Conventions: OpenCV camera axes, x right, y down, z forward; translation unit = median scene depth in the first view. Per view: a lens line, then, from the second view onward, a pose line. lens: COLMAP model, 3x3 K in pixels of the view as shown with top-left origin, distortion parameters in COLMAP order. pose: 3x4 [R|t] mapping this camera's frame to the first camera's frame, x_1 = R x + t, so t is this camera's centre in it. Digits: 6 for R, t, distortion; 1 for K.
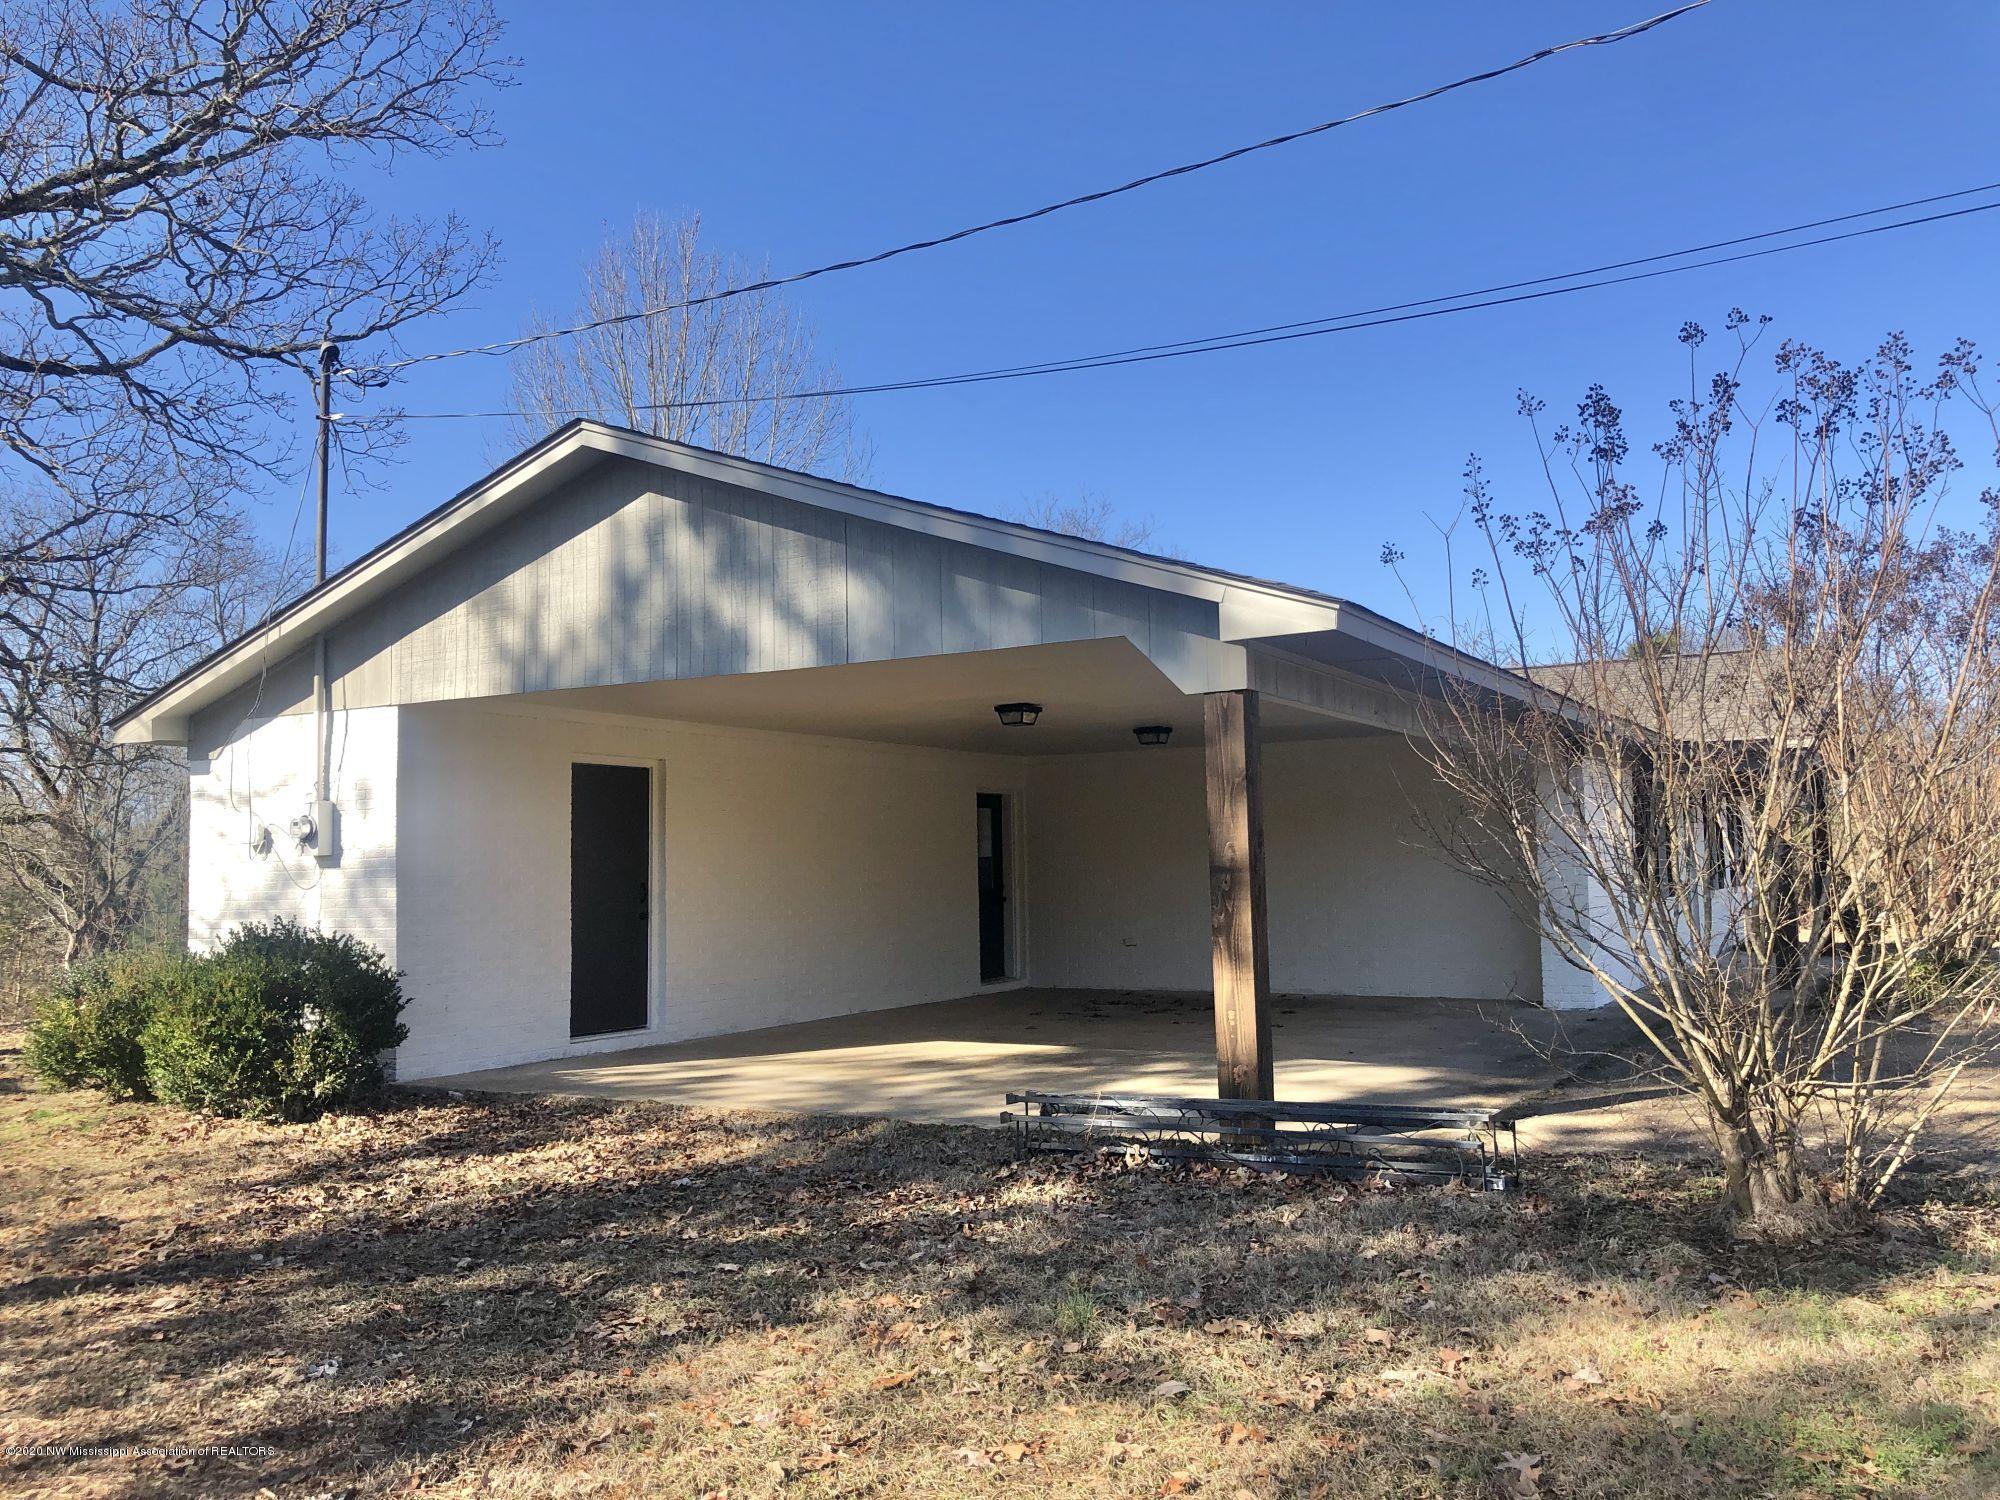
lens RADIAL K [[1637.7, 0, 1000.0], [0, 1637.7, 750.0], [0, 0, 1]] dist [0.002120, 0.002636]
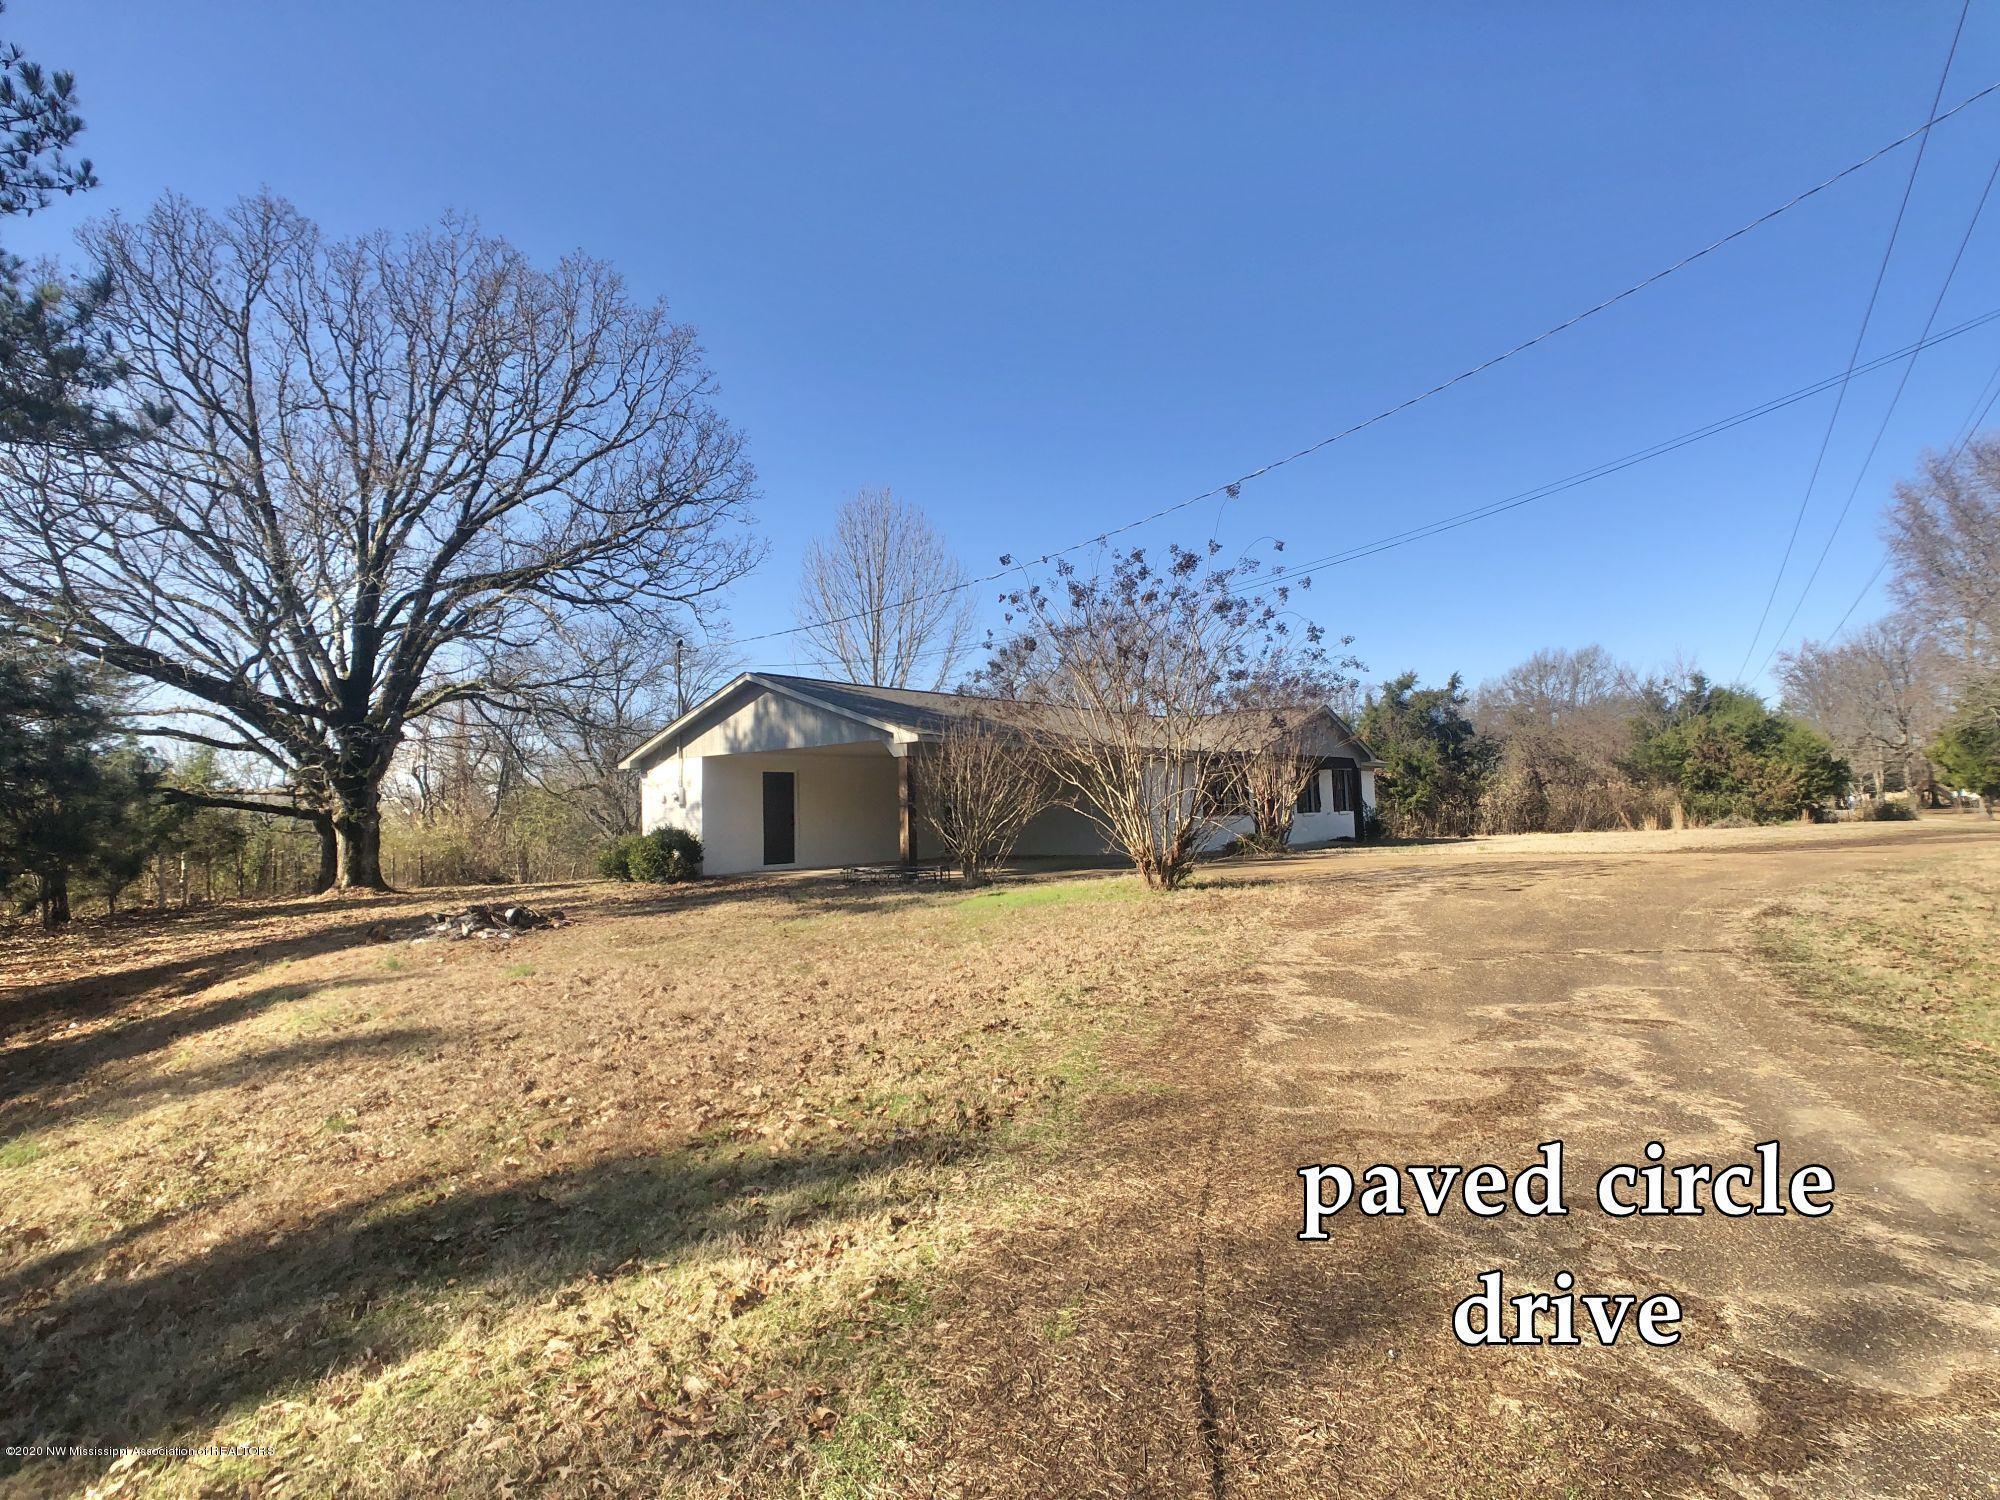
lens RADIAL K [[1069.8, 0, 1009.4], [0, 1069.8, 740.3], [0, 0, 1]] dist [-0.048058, 0.024156]
pose [[0.987285, -0.024927, -0.156992, 0.555287], [0.024347, 0.999688, -0.005621, -0.032392], [0.157083, 0.001727, 0.987584, -0.954706]]
